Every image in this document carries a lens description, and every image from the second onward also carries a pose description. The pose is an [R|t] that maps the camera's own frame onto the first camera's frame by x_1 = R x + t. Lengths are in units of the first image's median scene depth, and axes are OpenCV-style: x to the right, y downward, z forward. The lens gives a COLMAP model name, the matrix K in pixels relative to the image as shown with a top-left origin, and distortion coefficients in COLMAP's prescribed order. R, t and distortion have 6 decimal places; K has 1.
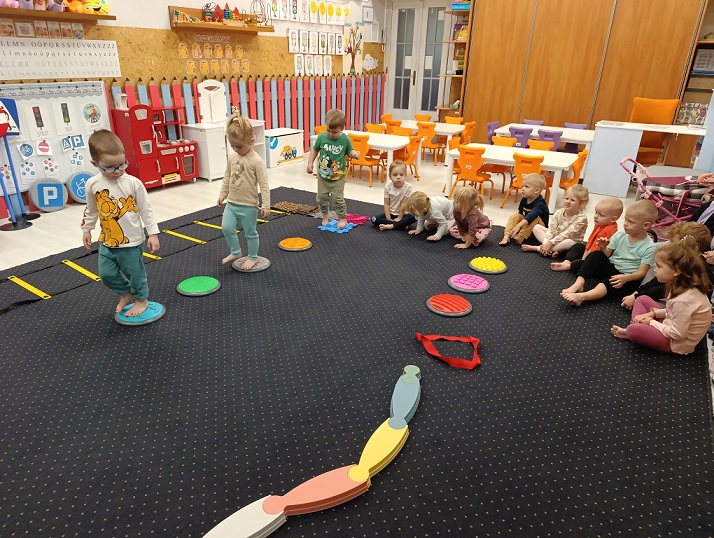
lens RADIAL K [[489.0, 0, 353.4], [0, 489.0, 270.4], [0, 0, 1]] dist [0.010080, -0.017615]
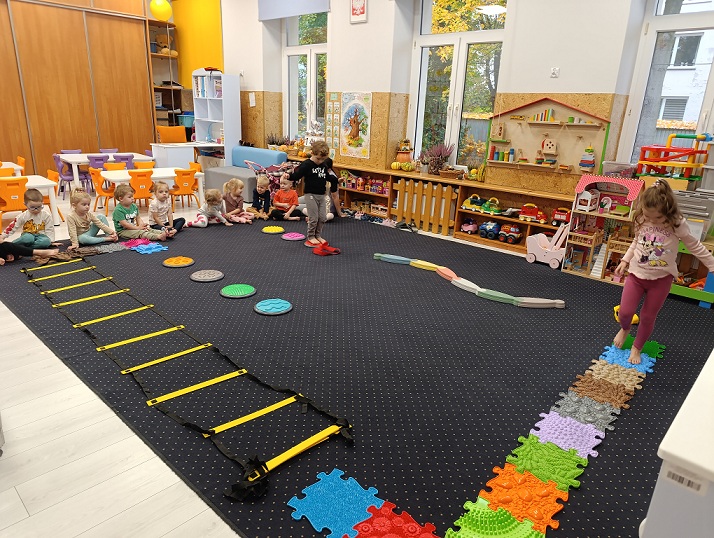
lens RADIAL K [[489.0, 0, 357.3], [0, 489.0, 269.4], [0, 0, 1]] dist [0.010080, -0.017615]
pose [[0.192989, -0.314790, 0.929334, -0.637782], [0.354412, 0.905560, 0.233138, -0.088386], [-0.914957, 0.284374, 0.286329, 0.159259]]
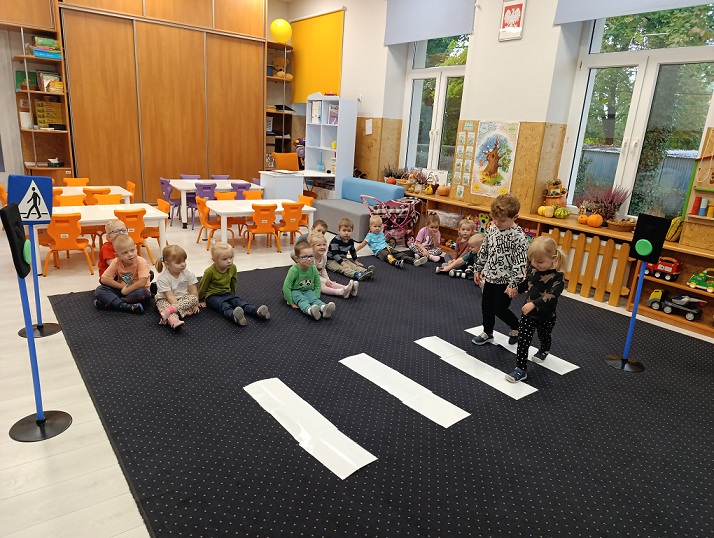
lens RADIAL K [[489.0, 0, 355.3], [0, 489.0, 272.8], [0, 0, 1]] dist [0.010080, -0.017615]
pose [[0.368213, -0.254320, 0.894282, -0.501114], [0.314916, 0.939121, 0.137408, -0.133731], [-0.874784, 0.231028, 0.425886, 0.264680]]
